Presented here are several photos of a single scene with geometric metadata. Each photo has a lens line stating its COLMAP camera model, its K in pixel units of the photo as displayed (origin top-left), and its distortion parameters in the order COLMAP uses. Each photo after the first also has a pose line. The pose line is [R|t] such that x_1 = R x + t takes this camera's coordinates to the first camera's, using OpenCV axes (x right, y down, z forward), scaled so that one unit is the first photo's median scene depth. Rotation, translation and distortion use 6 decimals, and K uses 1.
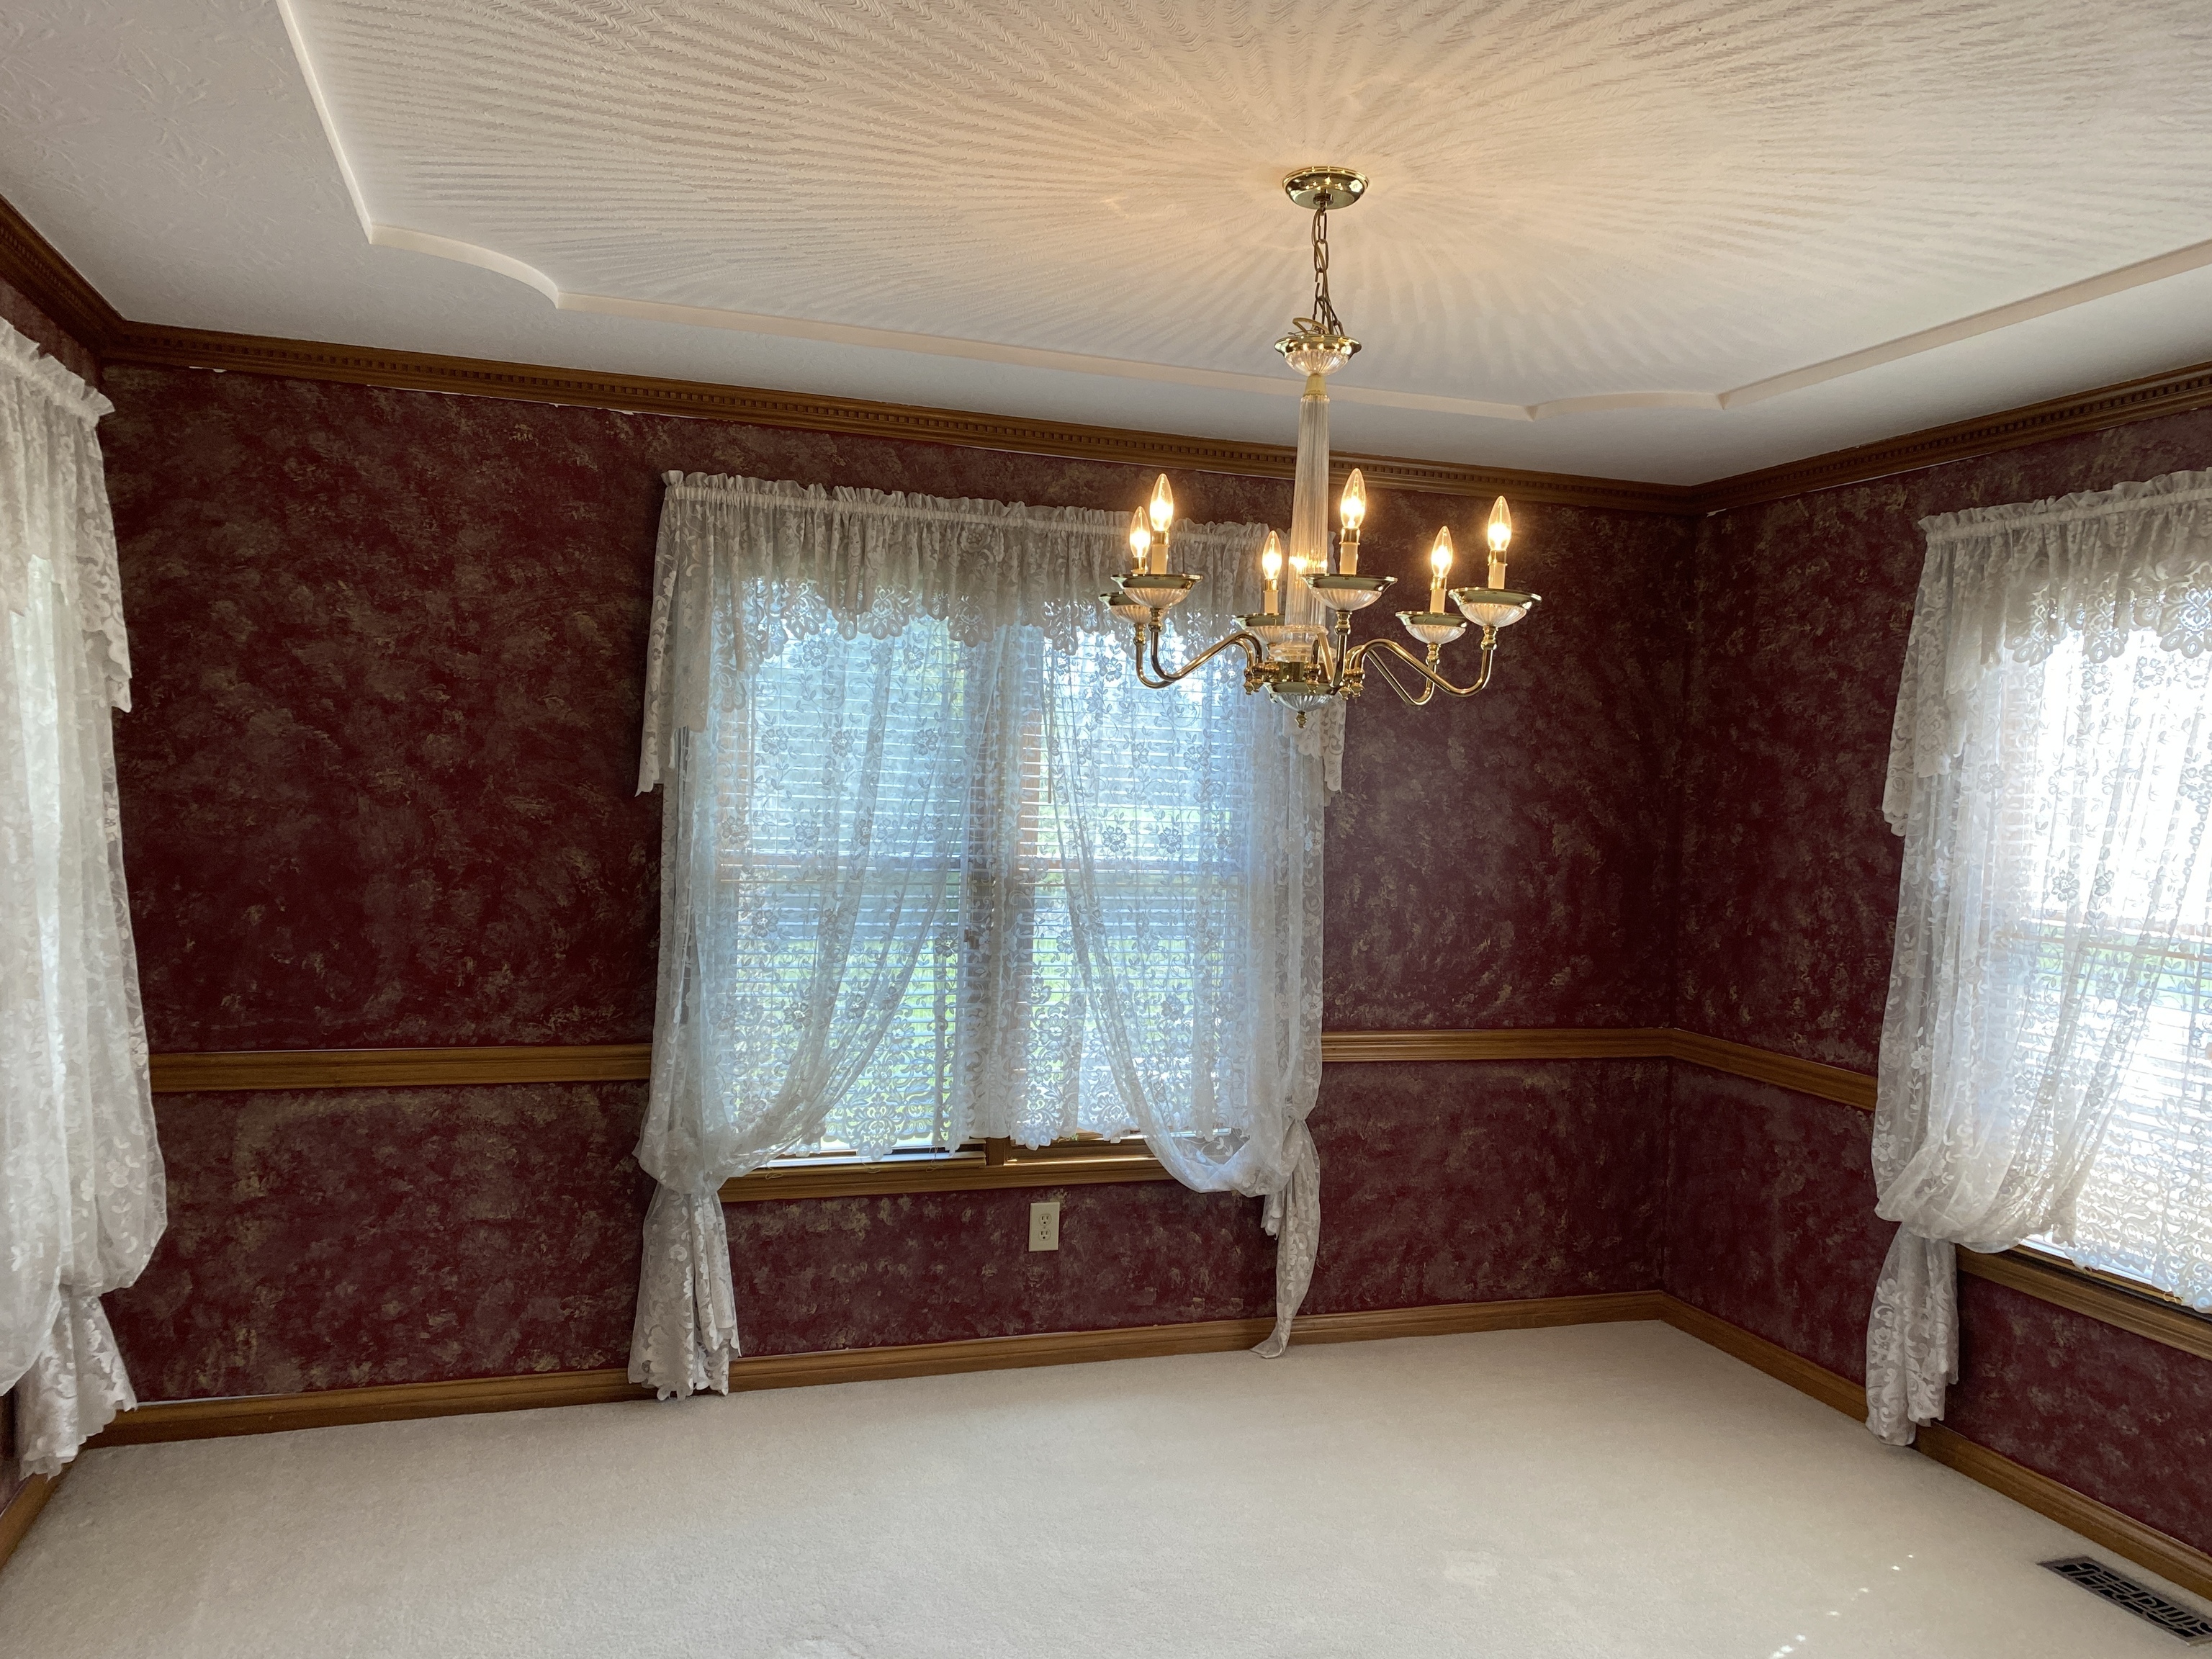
lens RADIAL K [[1690.3, 0, 1114.3], [0, 1690.3, 816.0], [0, 0, 1]] dist [0.052192, -0.053683]
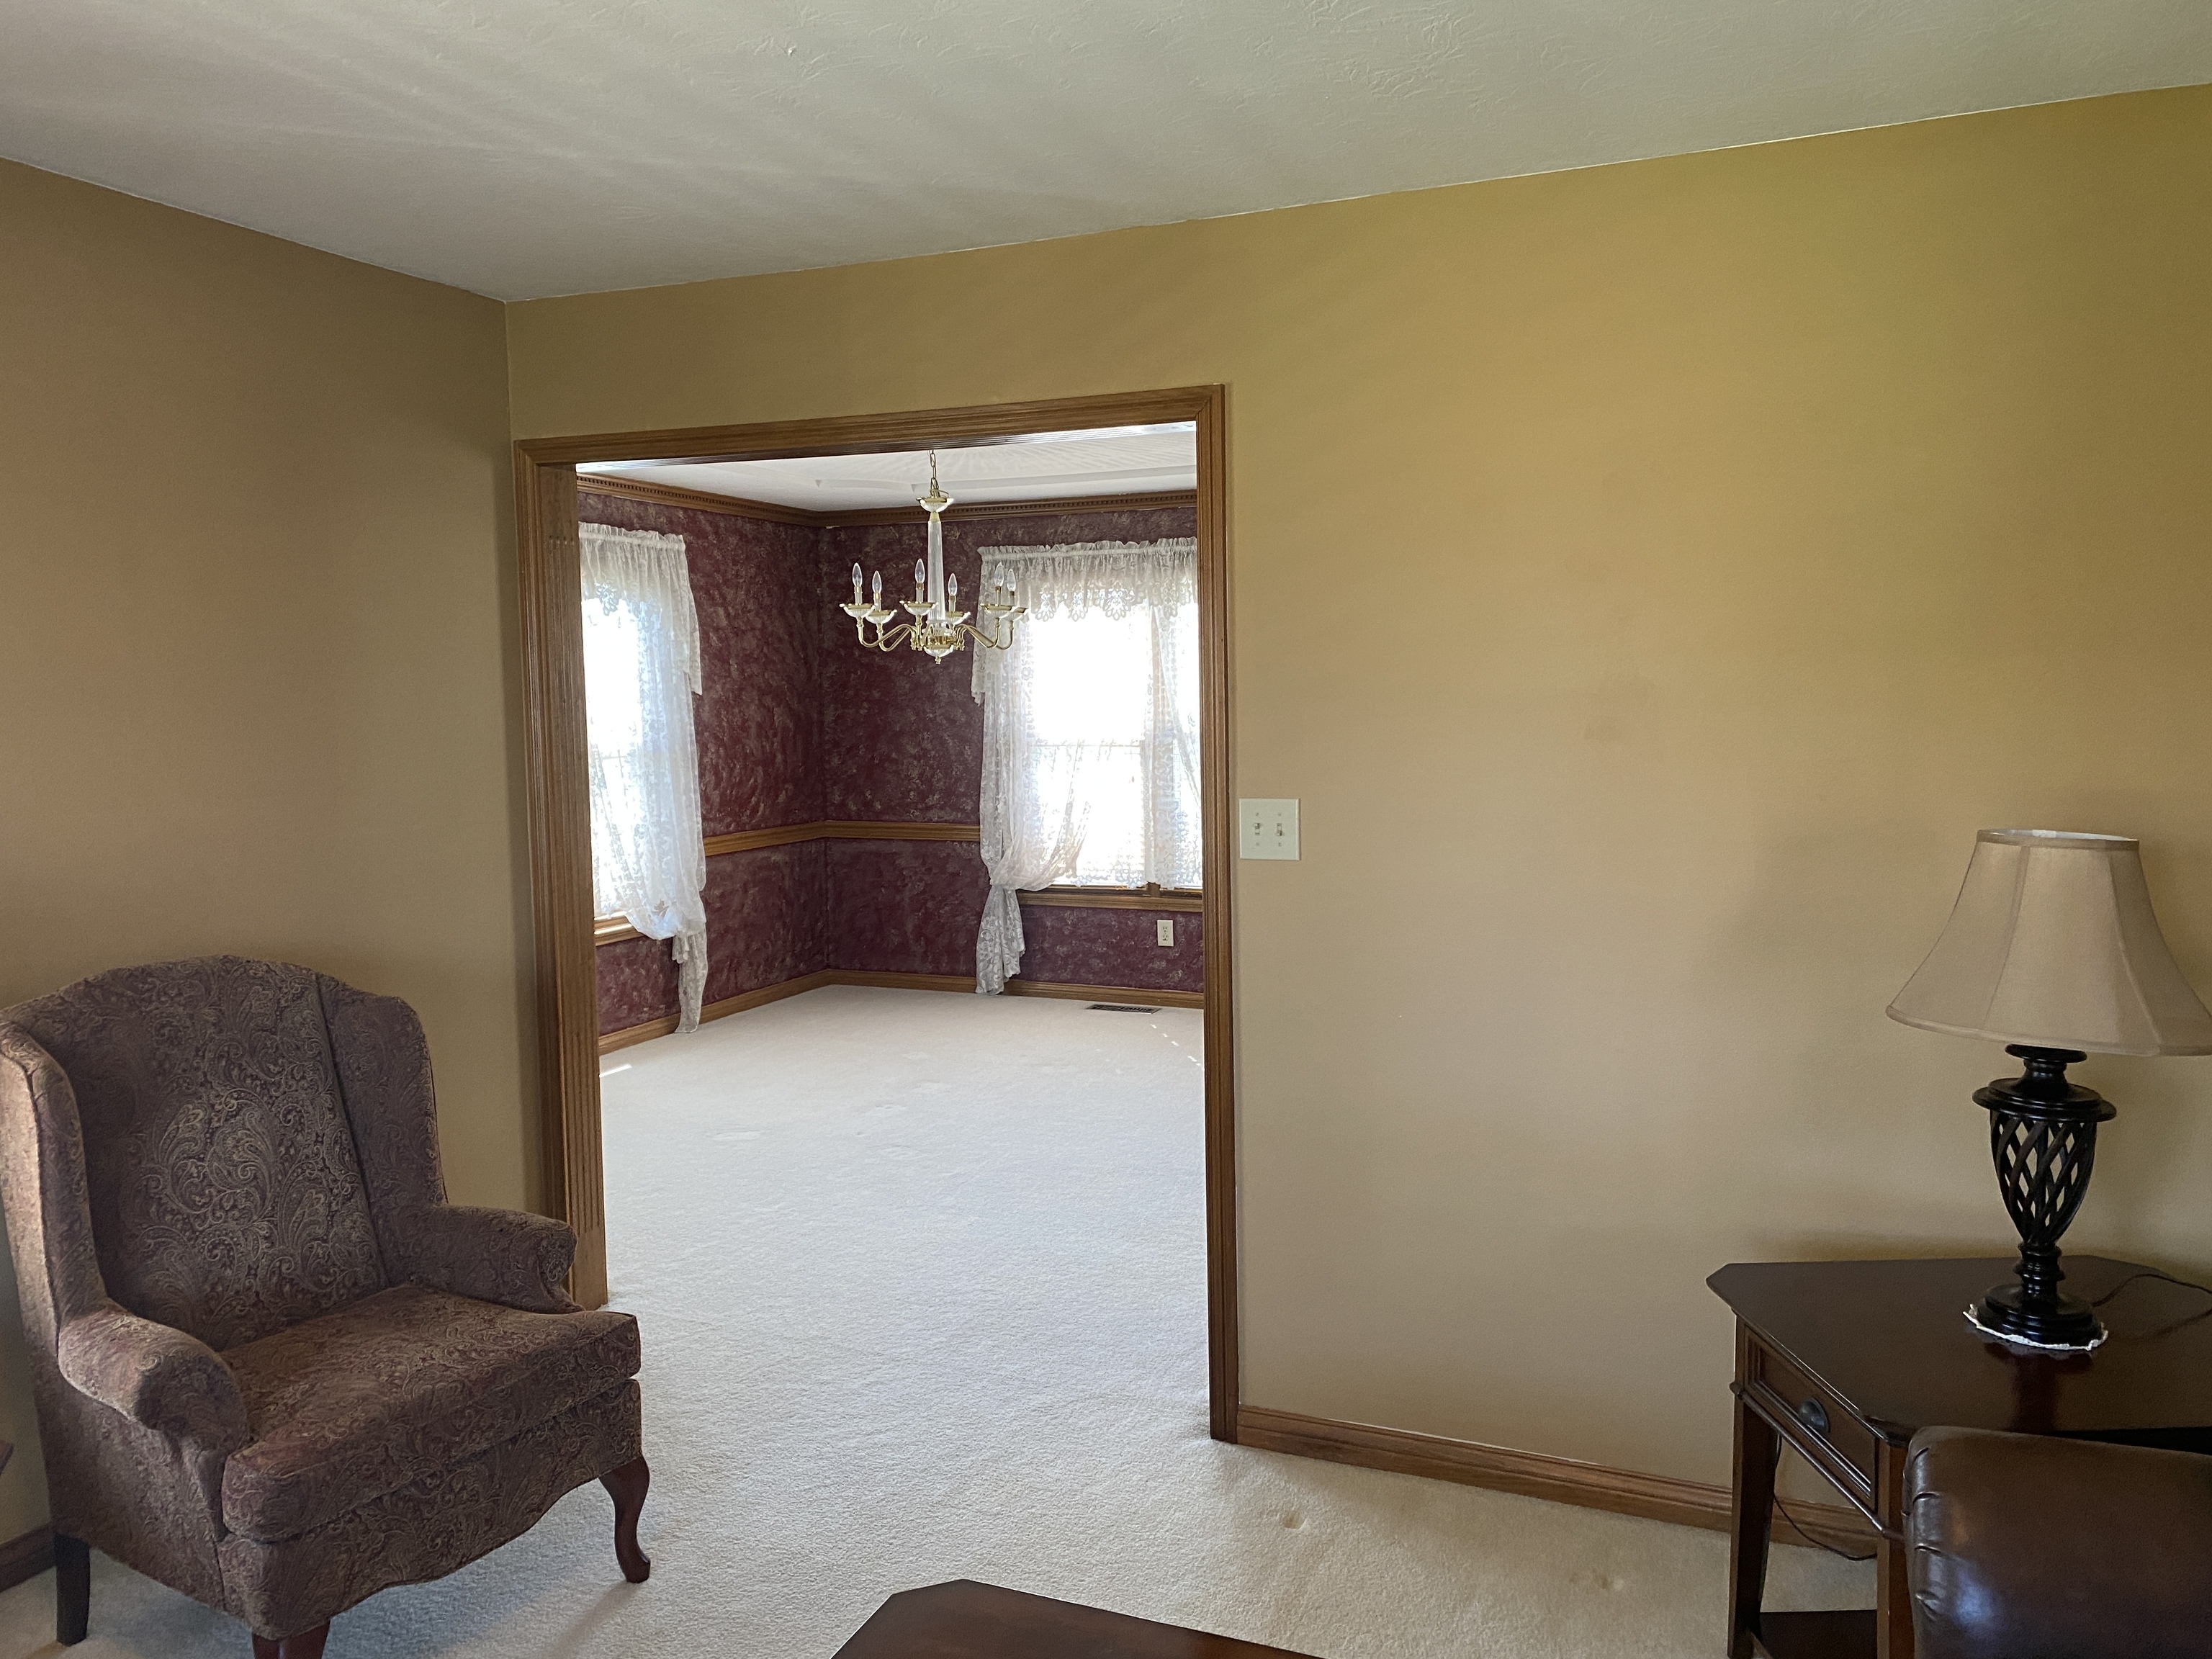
lens RADIAL K [[1690.3, 0, 1114.3], [0, 1690.3, 816.0], [0, 0, 1]] dist [0.052192, -0.053683]
pose [[0.651537, -0.099347, 0.752084, -0.866395], [0.050880, 0.994878, 0.087342, -0.019811], [-0.756909, -0.018640, 0.653255, -0.404968]]
